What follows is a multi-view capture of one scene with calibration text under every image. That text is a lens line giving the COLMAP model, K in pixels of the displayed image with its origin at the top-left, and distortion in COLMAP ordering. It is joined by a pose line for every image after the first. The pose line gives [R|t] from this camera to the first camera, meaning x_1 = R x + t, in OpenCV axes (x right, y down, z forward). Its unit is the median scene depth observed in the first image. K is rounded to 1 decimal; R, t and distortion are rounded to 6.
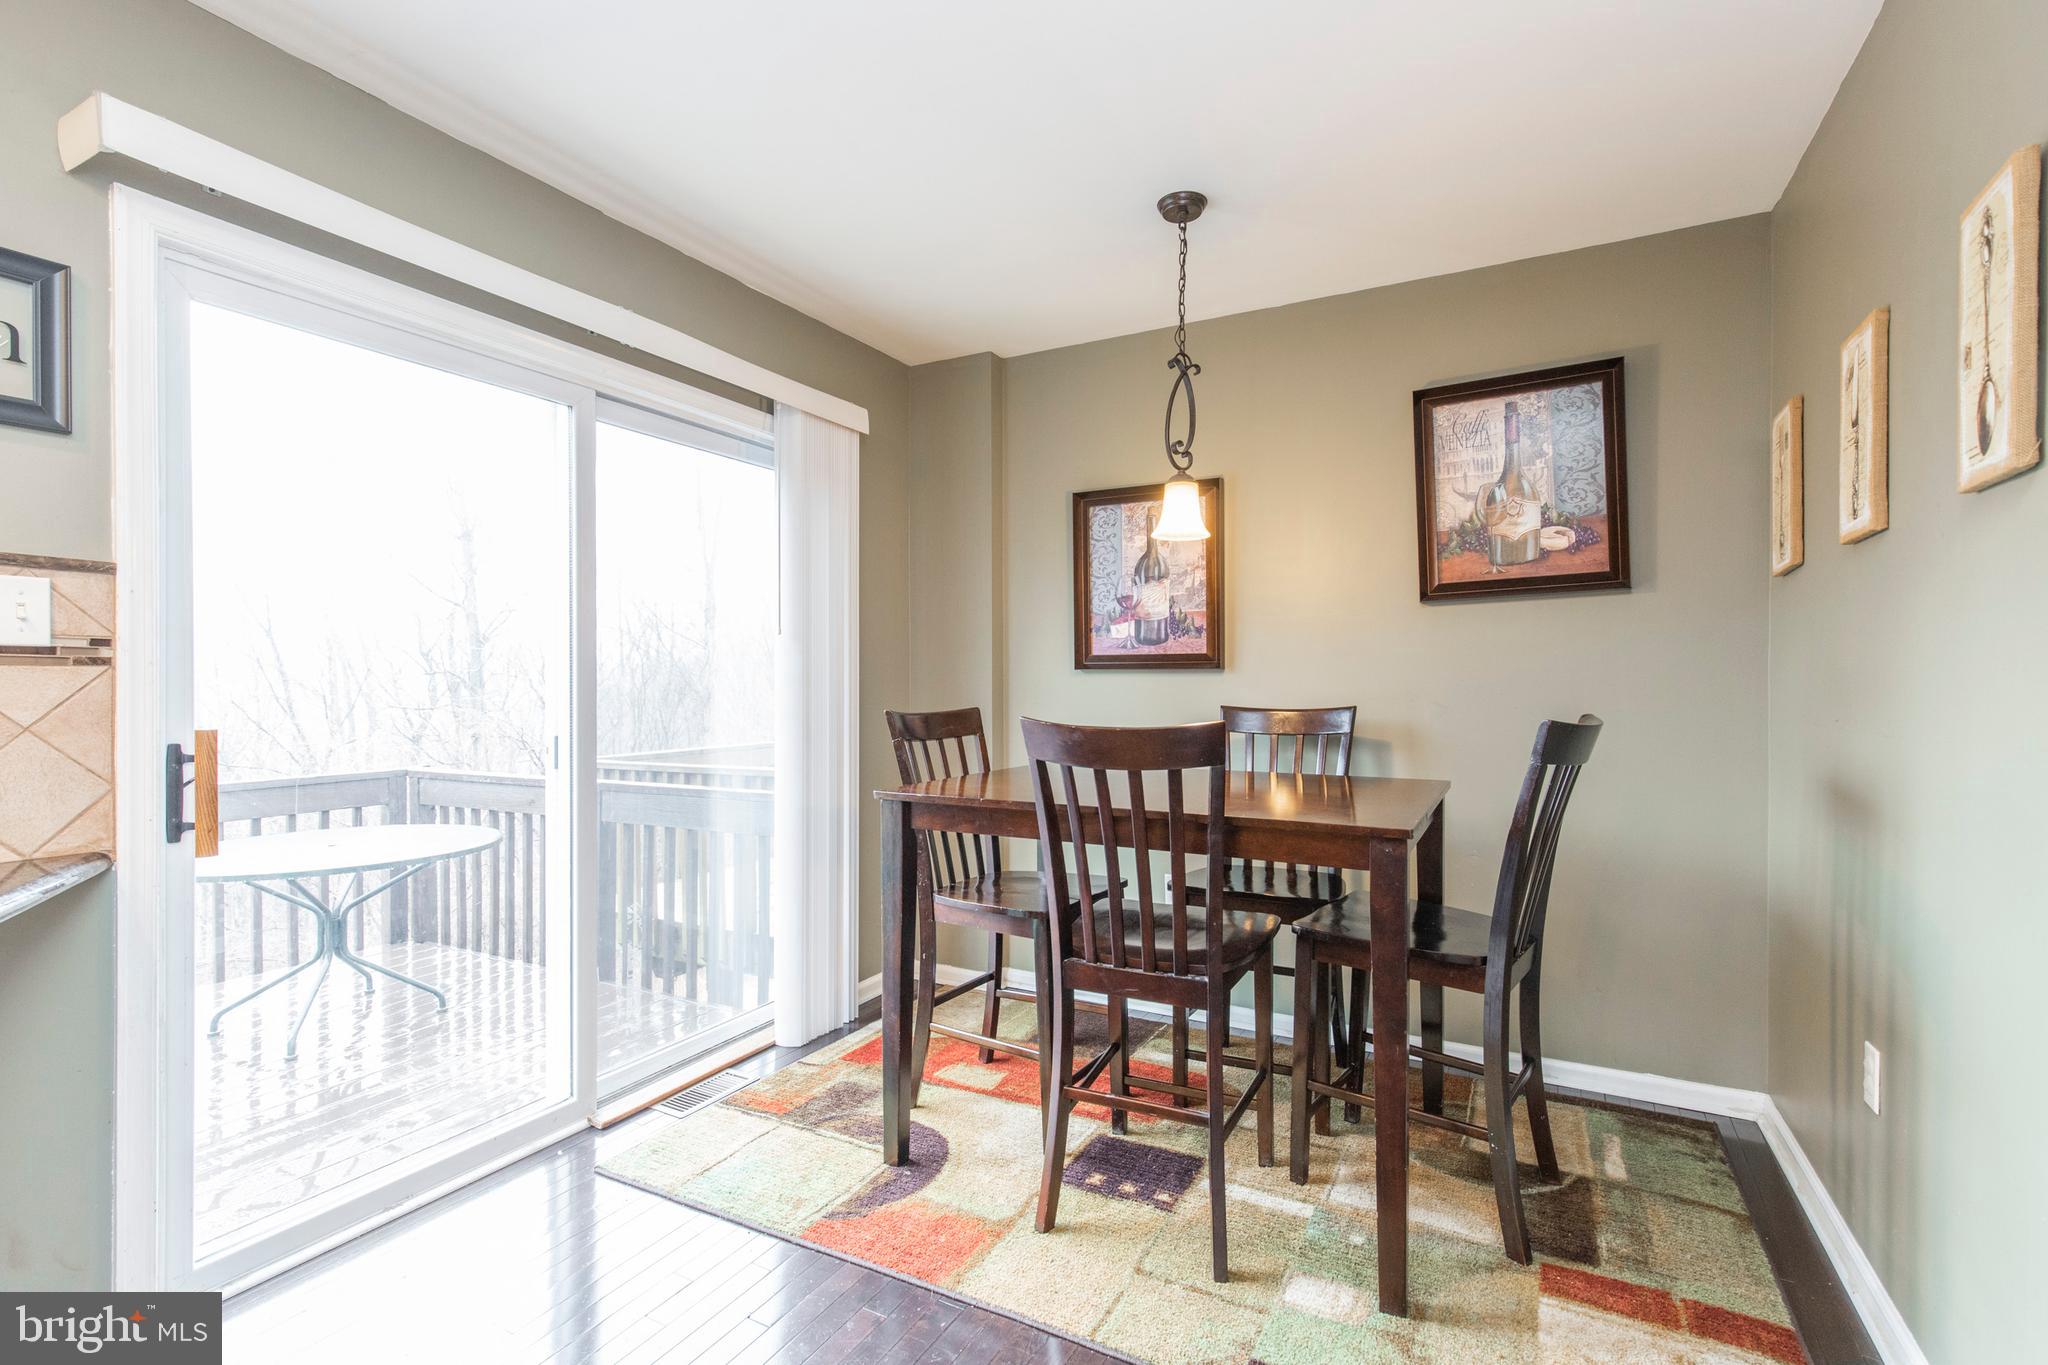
lens RADIAL K [[919.0, 0, 1023.2], [0, 919.0, 680.5], [0, 0, 1]] dist [0.007847, -0.002466]
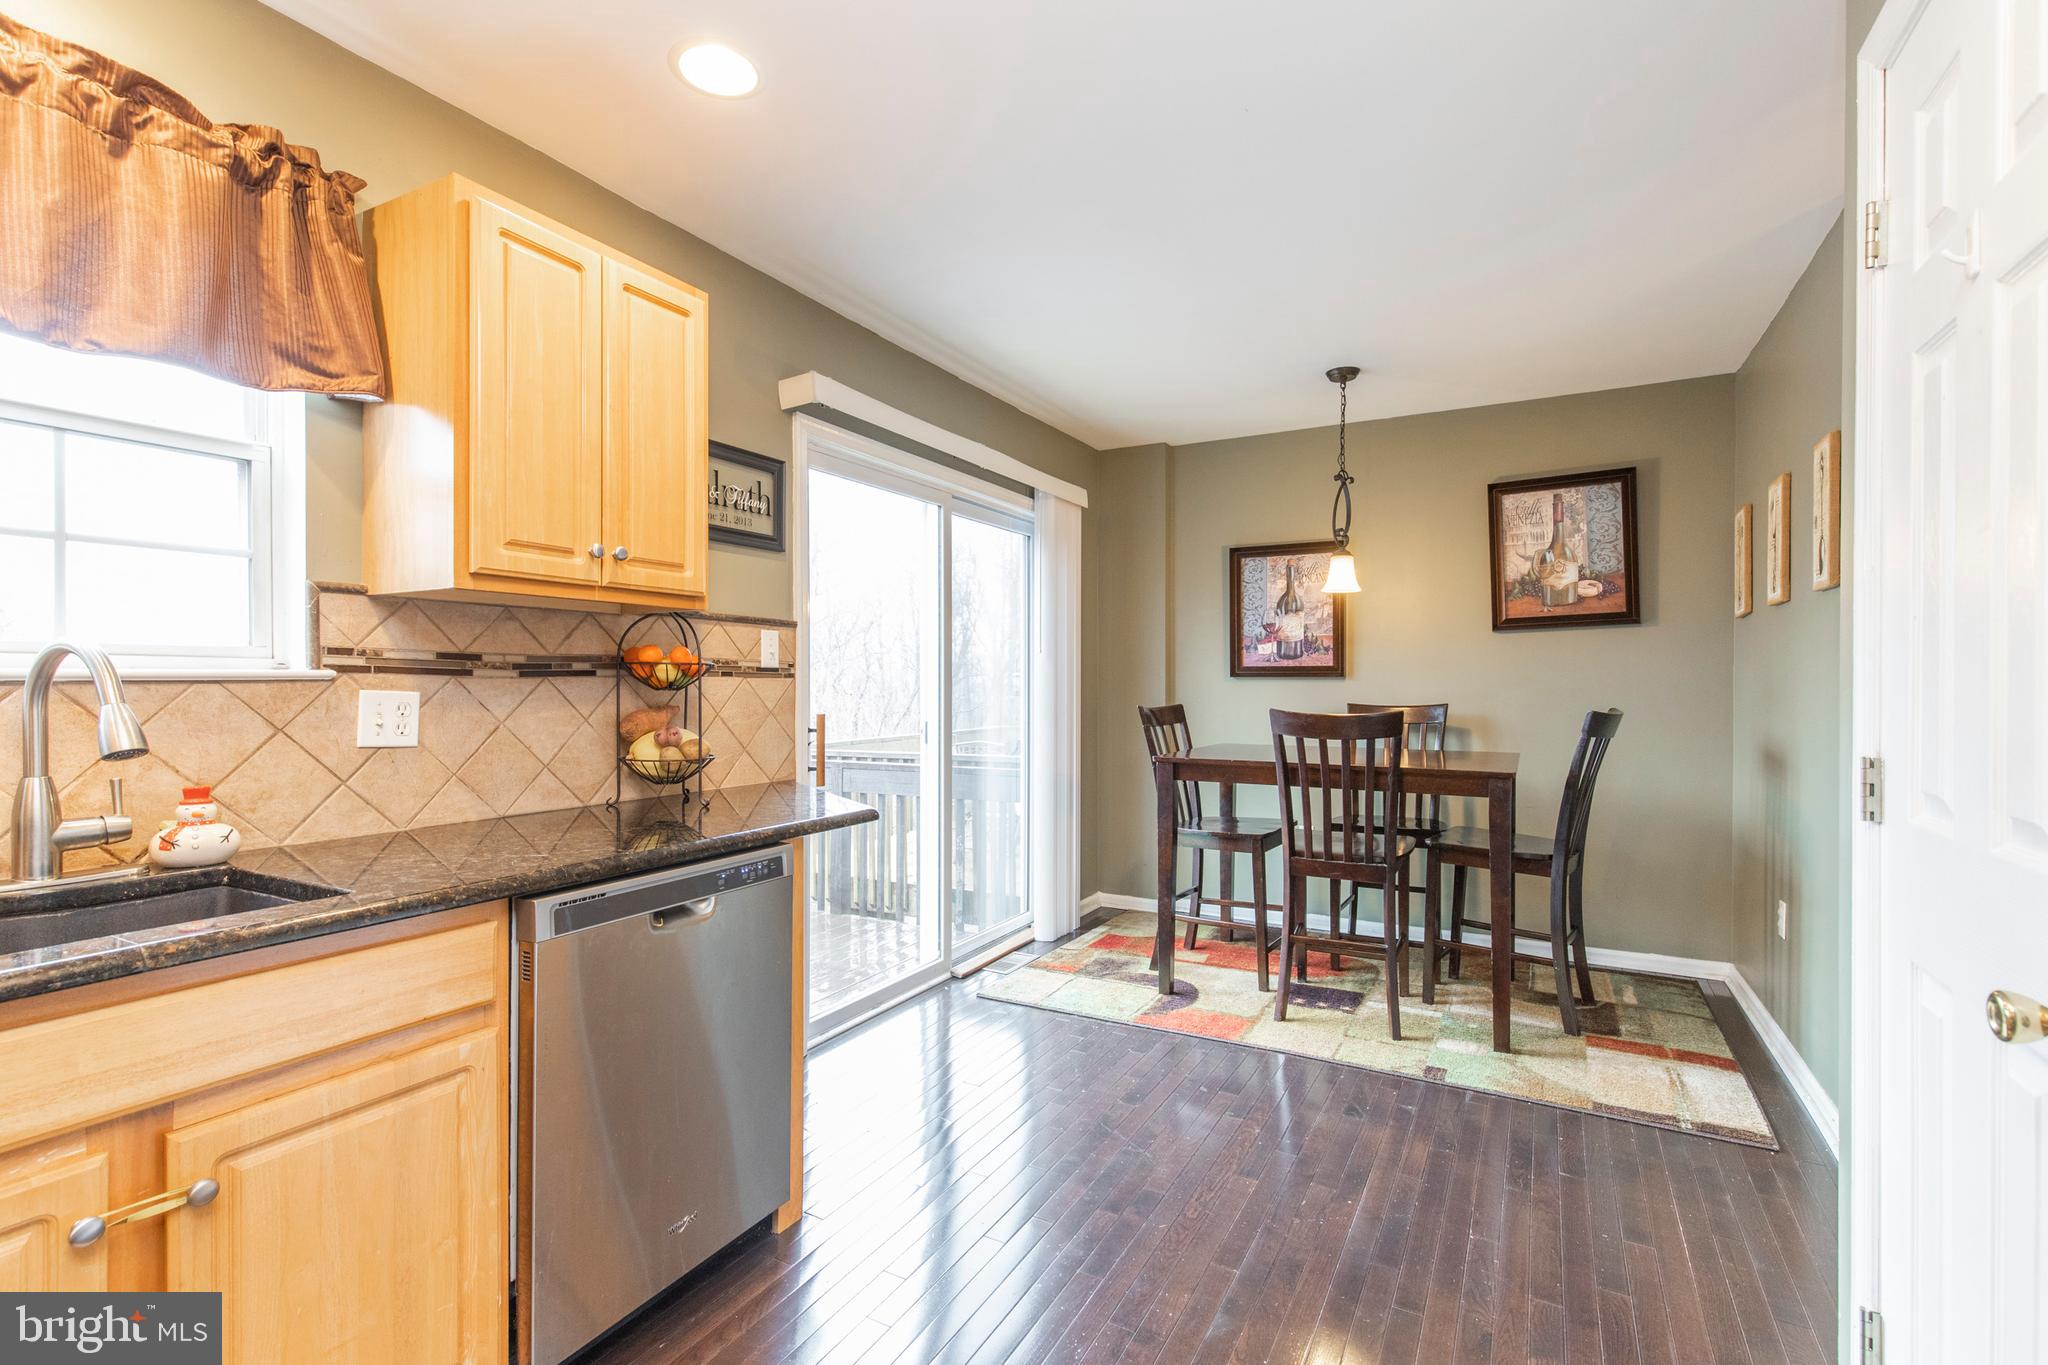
lens RADIAL K [[919.0, 0, 1014.5], [0, 919.0, 680.4], [0, 0, 1]] dist [0.007847, -0.002466]
pose [[0.999912, 0.001860, -0.013149, -0.345360], [-0.001871, 0.999998, -0.000840, -0.006890], [0.013147, 0.000864, 0.999913, -0.521209]]
